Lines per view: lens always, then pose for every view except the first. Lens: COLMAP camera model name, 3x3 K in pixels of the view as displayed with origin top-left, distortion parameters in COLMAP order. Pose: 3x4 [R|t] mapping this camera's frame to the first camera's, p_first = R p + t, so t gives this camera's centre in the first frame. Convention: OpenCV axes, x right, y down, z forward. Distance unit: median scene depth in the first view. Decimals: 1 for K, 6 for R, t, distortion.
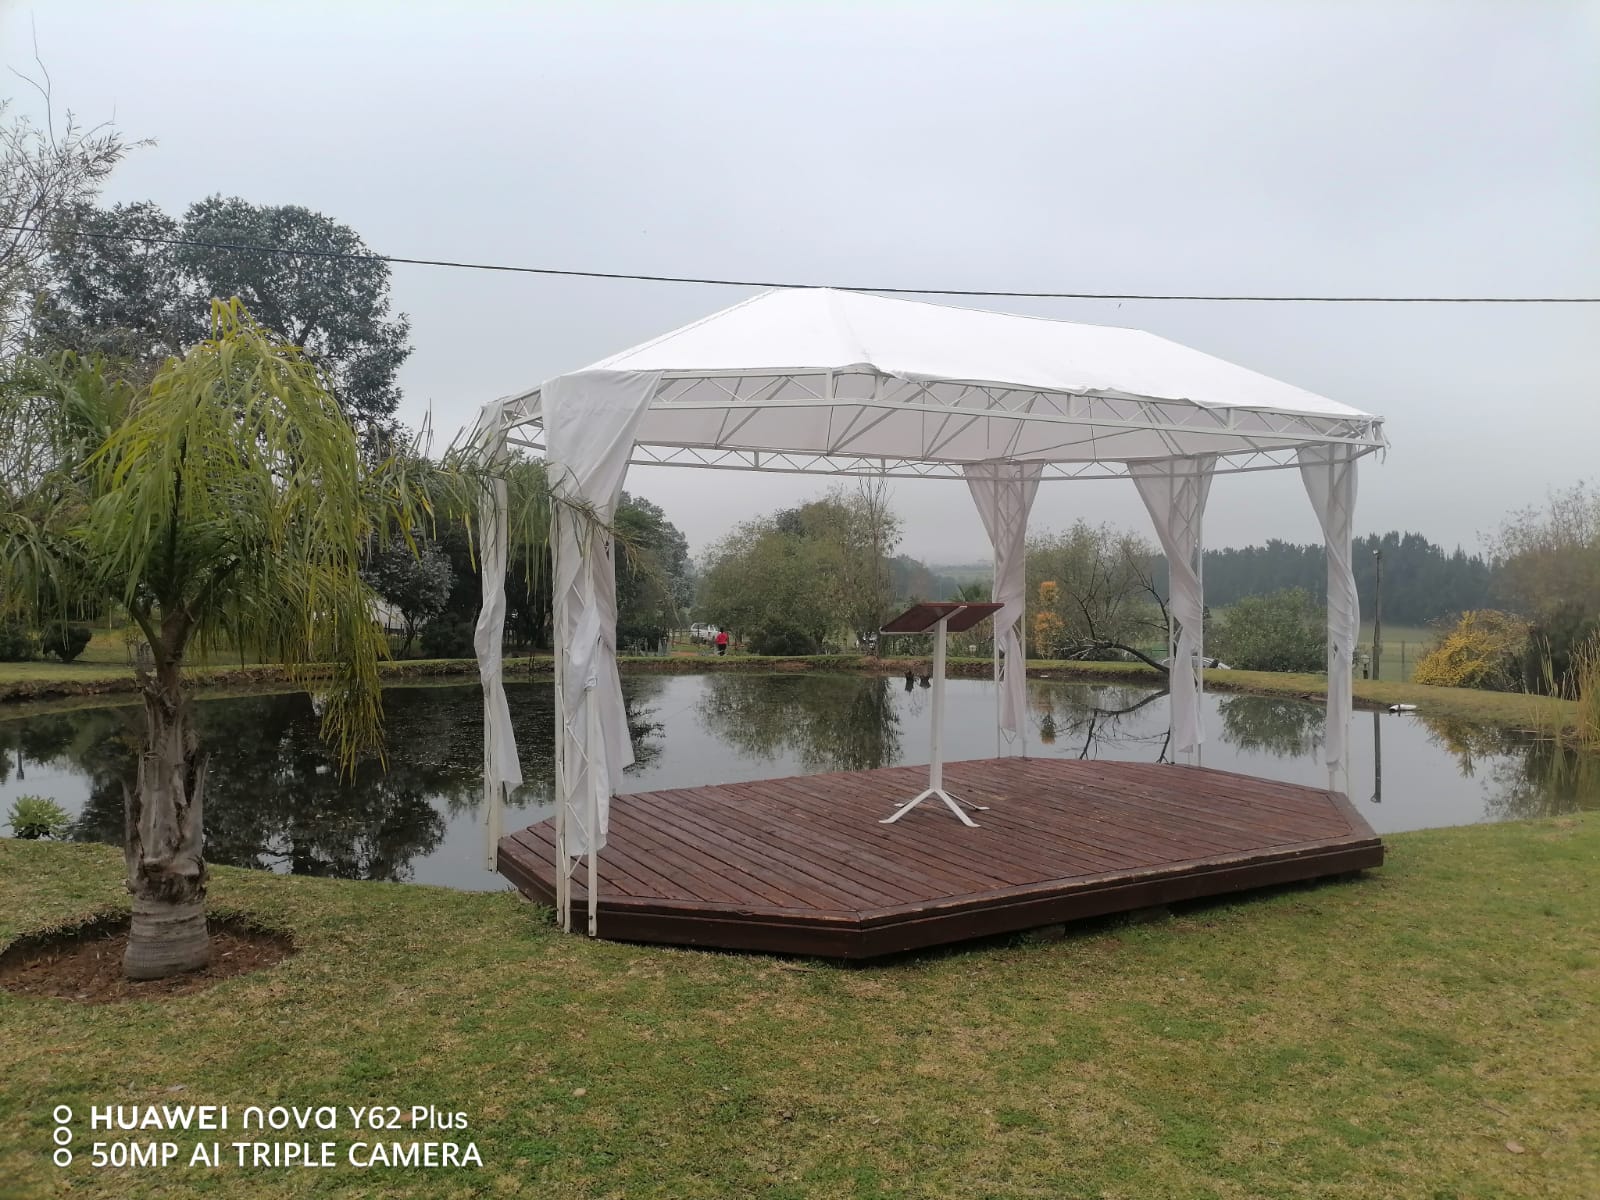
lens RADIAL K [[1203.8, 0, 800.0], [0, 1203.8, 600.0], [0, 0, 1]] dist [0.088083, -0.090127]
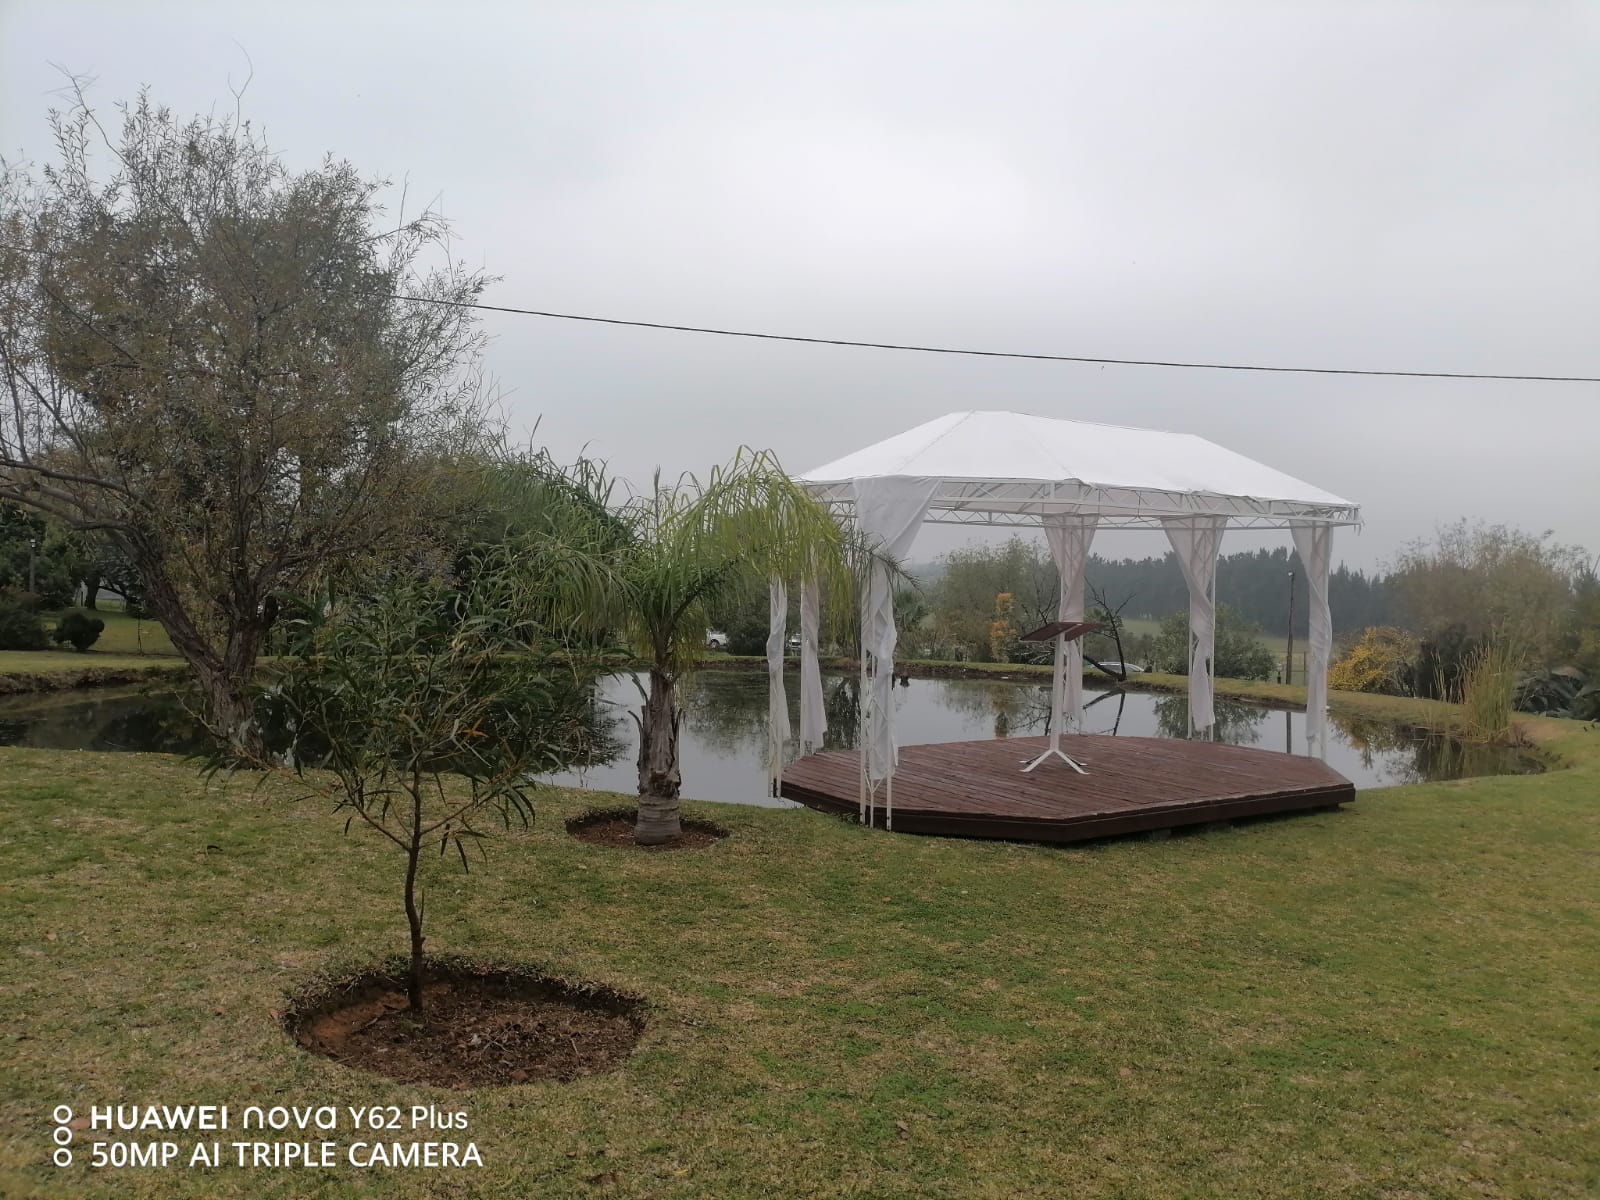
lens RADIAL K [[1203.8, 0, 800.0], [0, 1203.8, 600.0], [0, 0, 1]] dist [0.088083, -0.090127]
pose [[0.996819, 0.019688, 0.077227, -0.238455], [-0.019594, 0.999806, -0.001977, -0.010988], [-0.077251, 0.000457, 0.997012, -0.328021]]
